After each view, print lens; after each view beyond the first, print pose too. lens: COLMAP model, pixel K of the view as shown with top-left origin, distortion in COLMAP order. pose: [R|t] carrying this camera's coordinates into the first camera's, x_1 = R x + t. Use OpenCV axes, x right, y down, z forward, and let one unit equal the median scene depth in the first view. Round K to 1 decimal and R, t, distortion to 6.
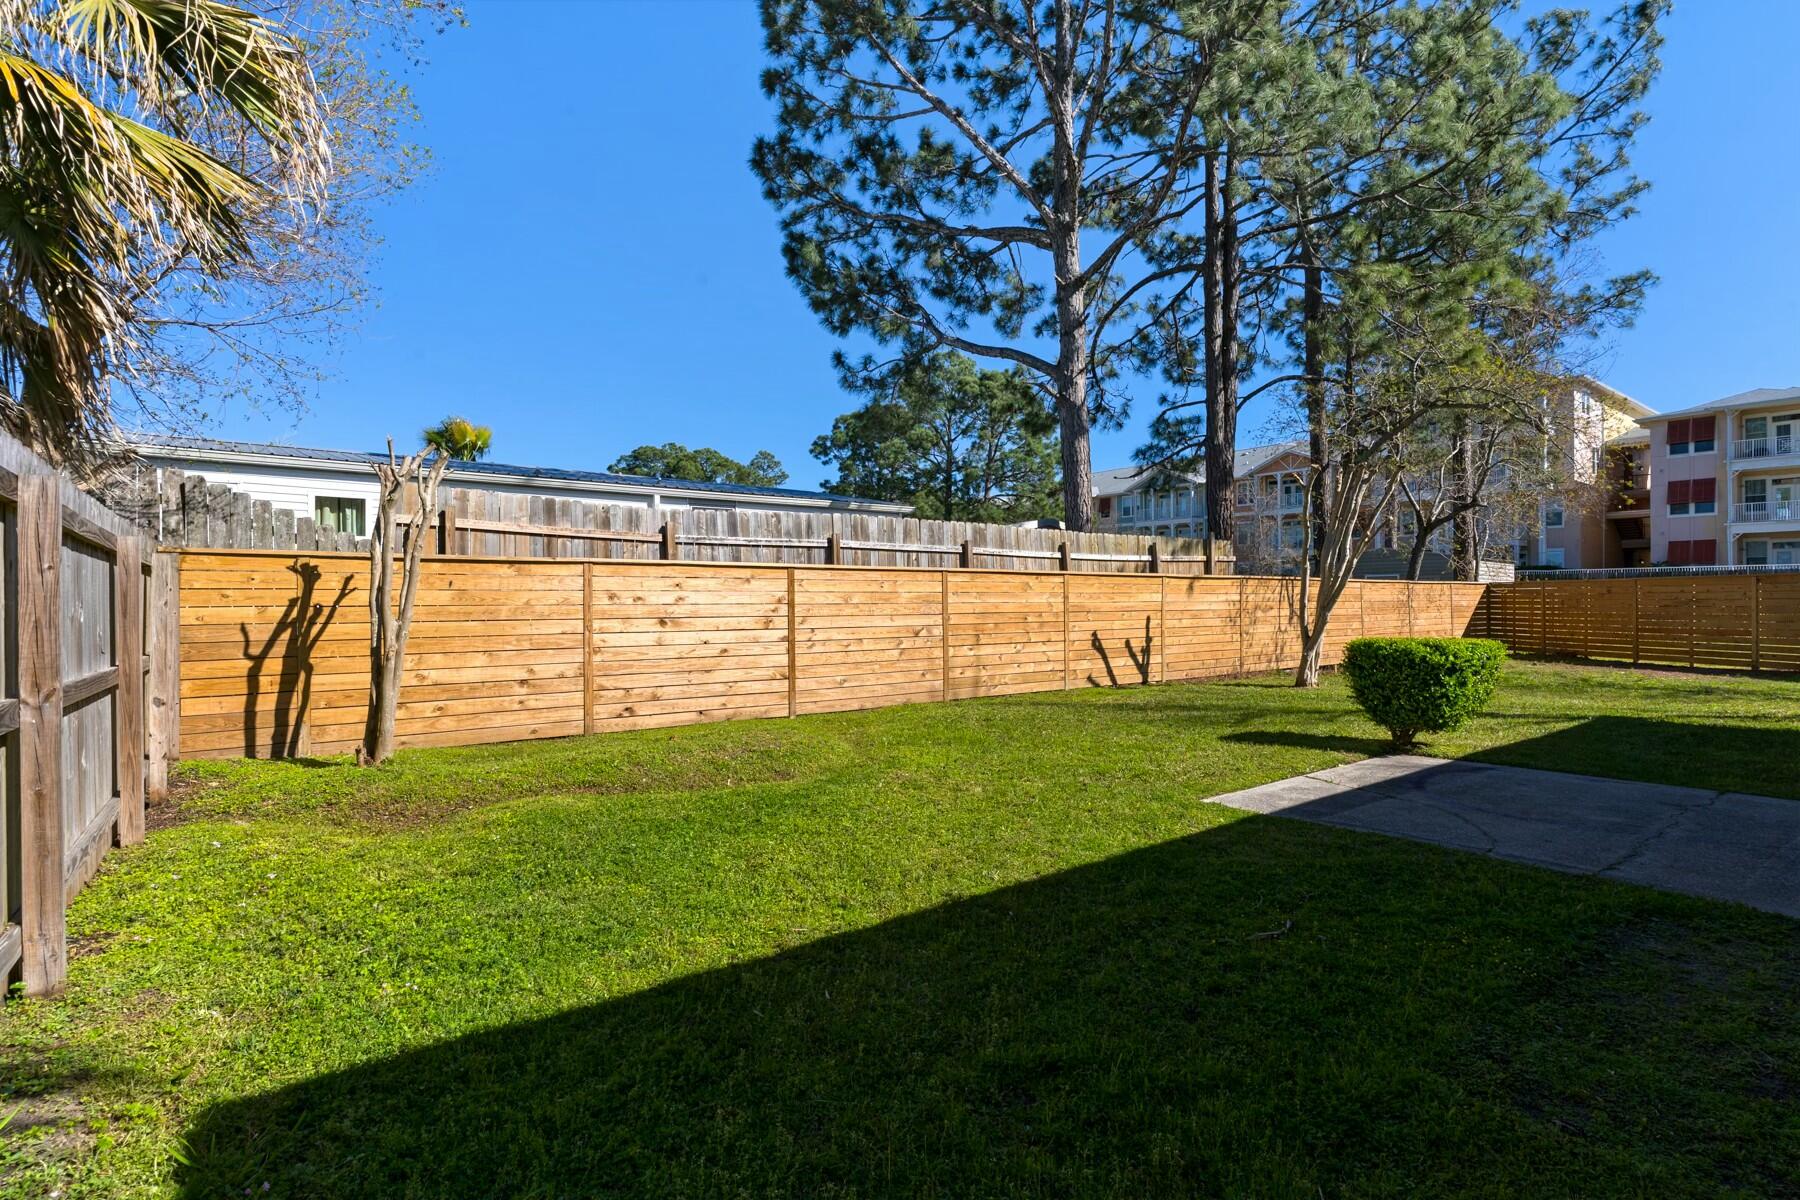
lens RADIAL K [[853.0, 0, 893.0], [0, 853.0, 597.0], [0, 0, 1]] dist [0.000949, 0.000551]
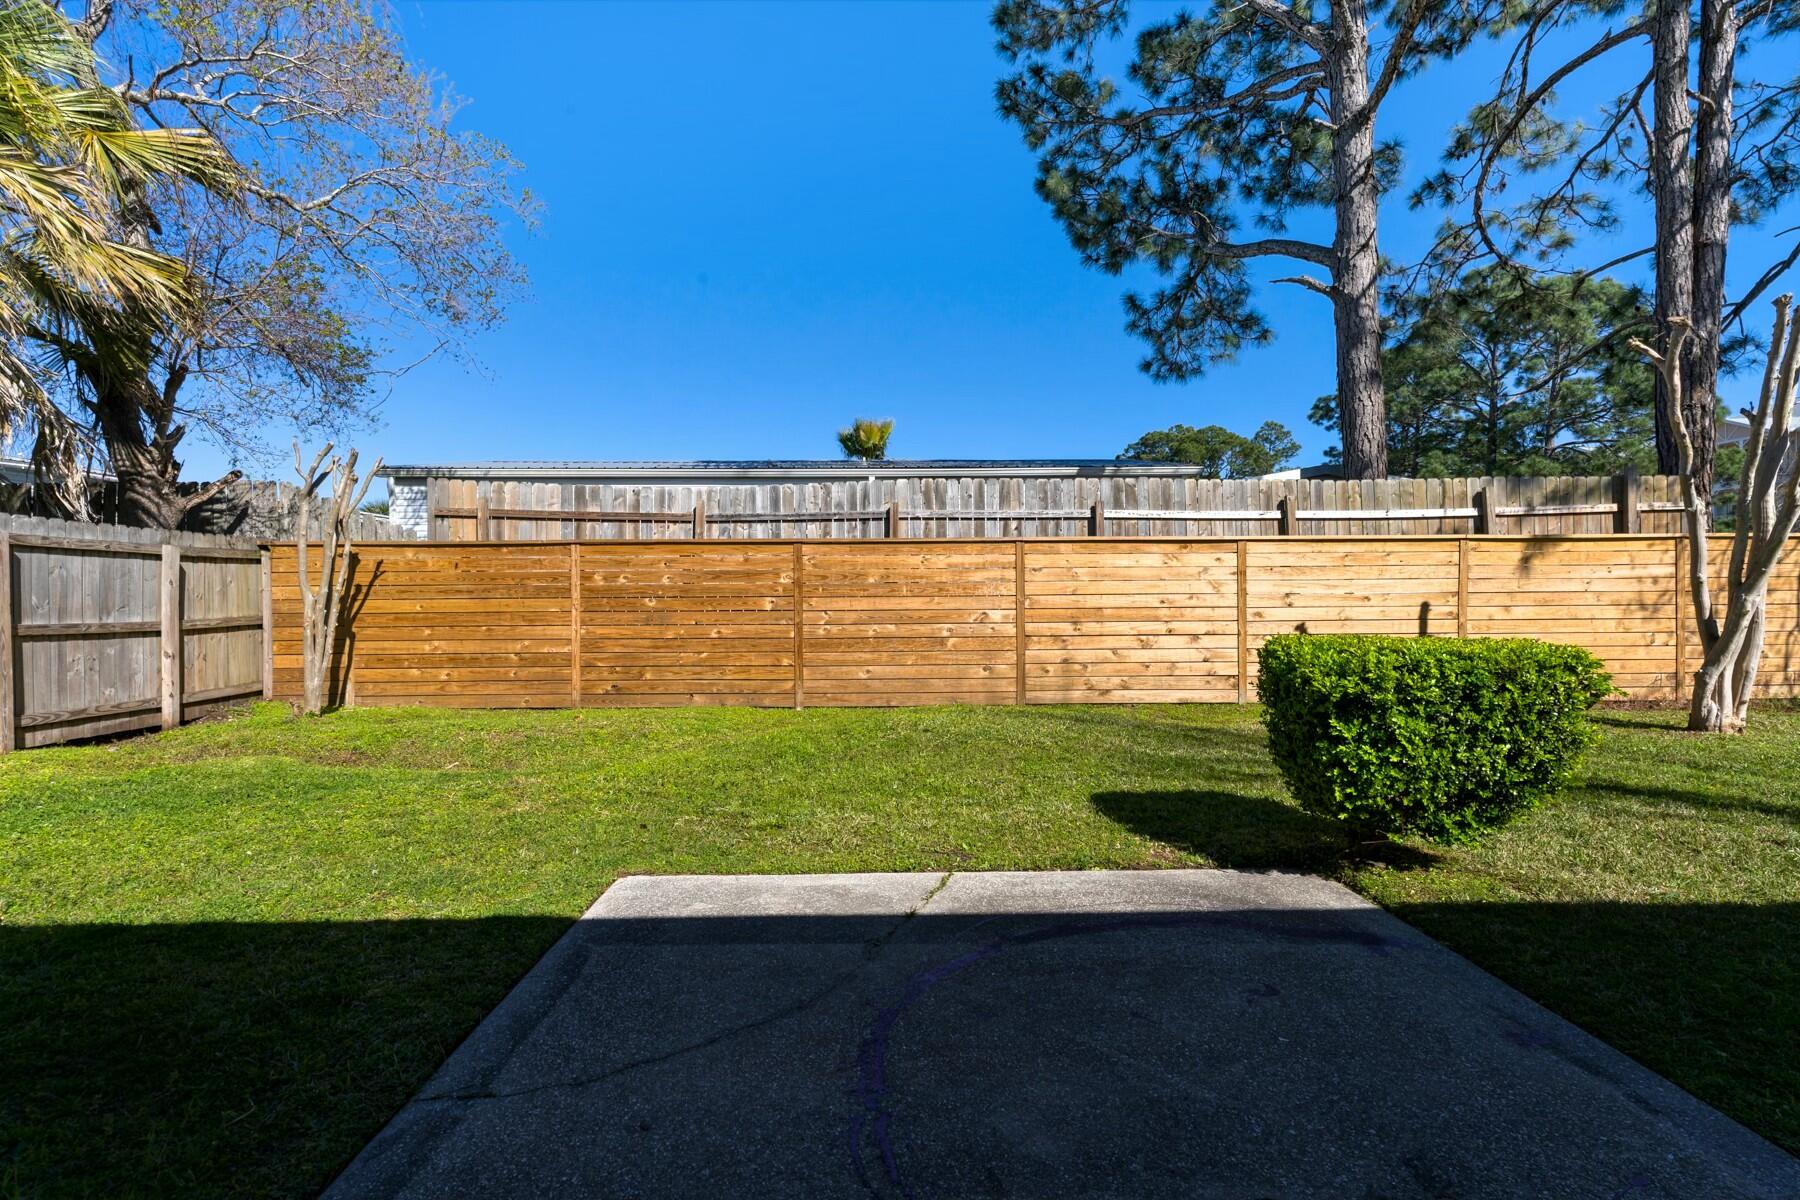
lens RADIAL K [[853.0, 0, 898.5], [0, 853.0, 591.4], [0, 0, 1]] dist [0.000949, 0.000551]
pose [[0.810905, -0.002809, -0.585171, 0.354335], [0.006301, 0.999972, 0.003931, 0.009914], [0.585144, -0.006875, 0.810900, 0.238824]]
